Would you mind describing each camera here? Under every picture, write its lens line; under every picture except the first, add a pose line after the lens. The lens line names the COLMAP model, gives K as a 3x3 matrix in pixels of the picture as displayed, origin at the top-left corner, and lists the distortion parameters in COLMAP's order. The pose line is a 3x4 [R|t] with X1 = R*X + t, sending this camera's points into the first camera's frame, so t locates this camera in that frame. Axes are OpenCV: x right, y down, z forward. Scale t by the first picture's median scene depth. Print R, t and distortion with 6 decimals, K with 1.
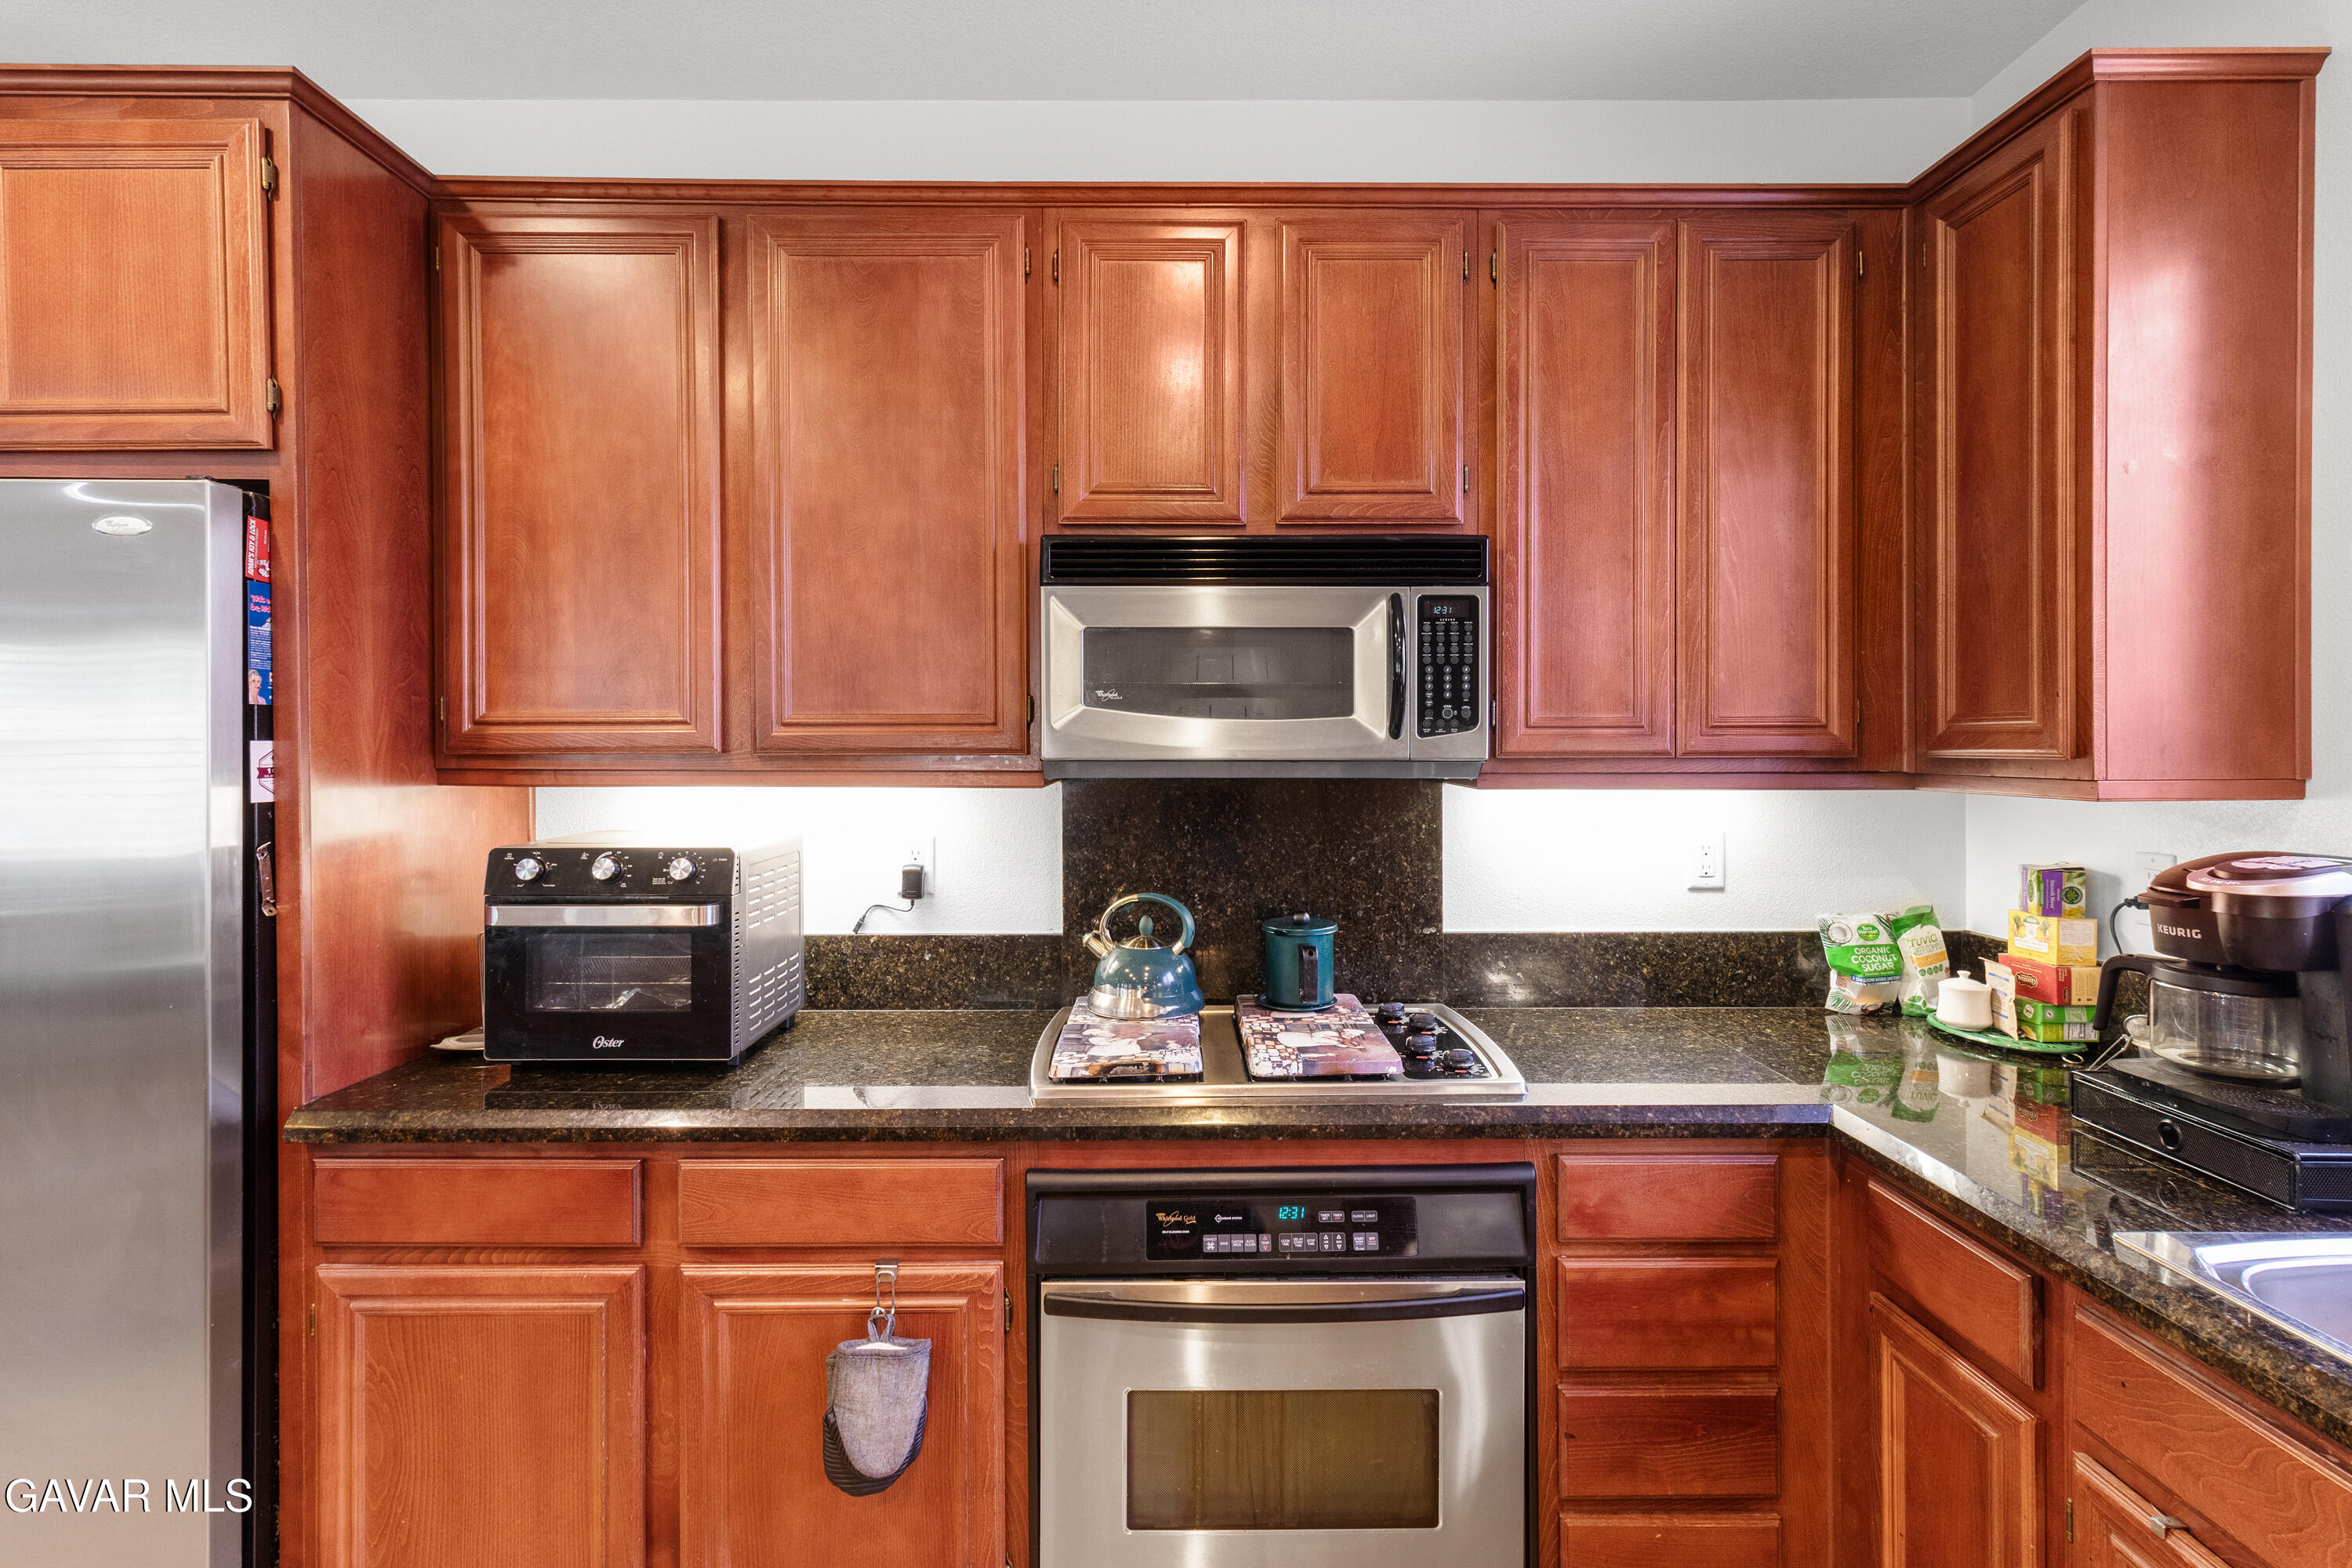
lens RADIAL K [[1087.0, 0, 1189.8], [0, 1087.0, 762.9], [0, 0, 1]] dist [-0.000400, 0.000117]
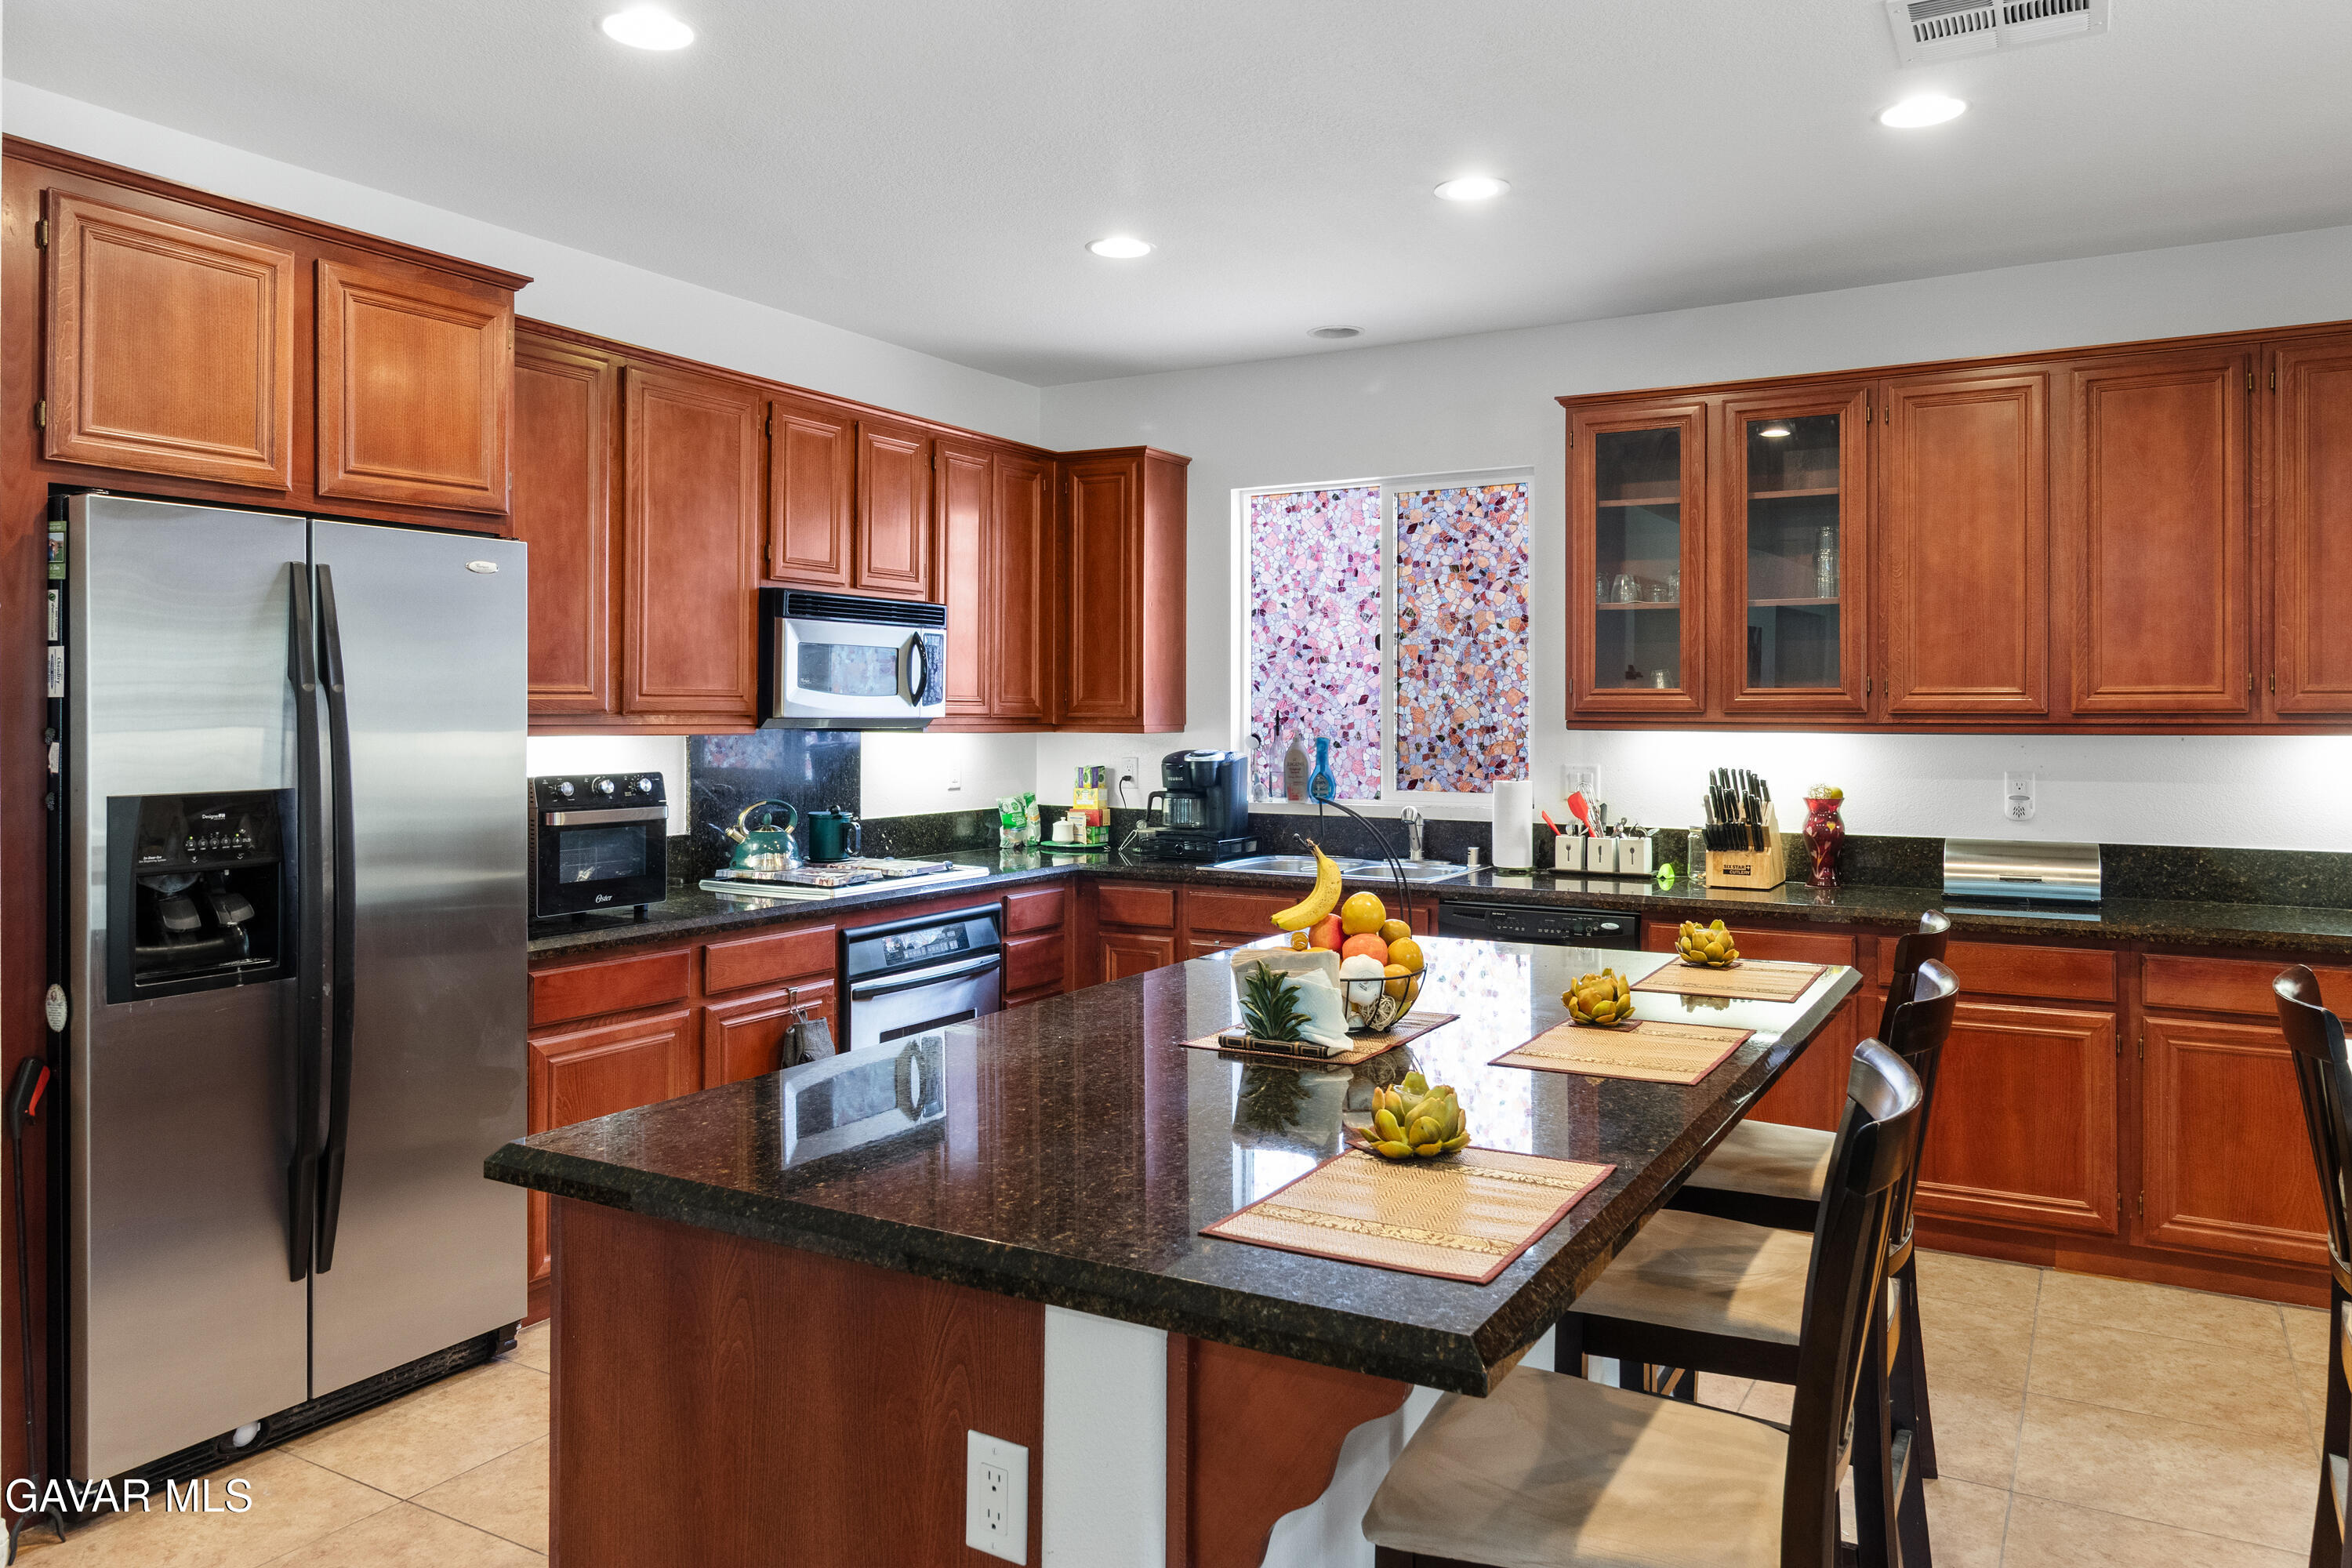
lens RADIAL K [[1624.6, 0, 1172.1], [0, 1624.6, 780.1], [0, 0, 1]] dist [0.000489, 0.000032]
pose [[0.513427, -0.033598, 0.857476, -2.046641], [0.007561, 0.999372, 0.034630, 0.011474], [-0.858100, -0.011297, 0.513358, -0.871410]]
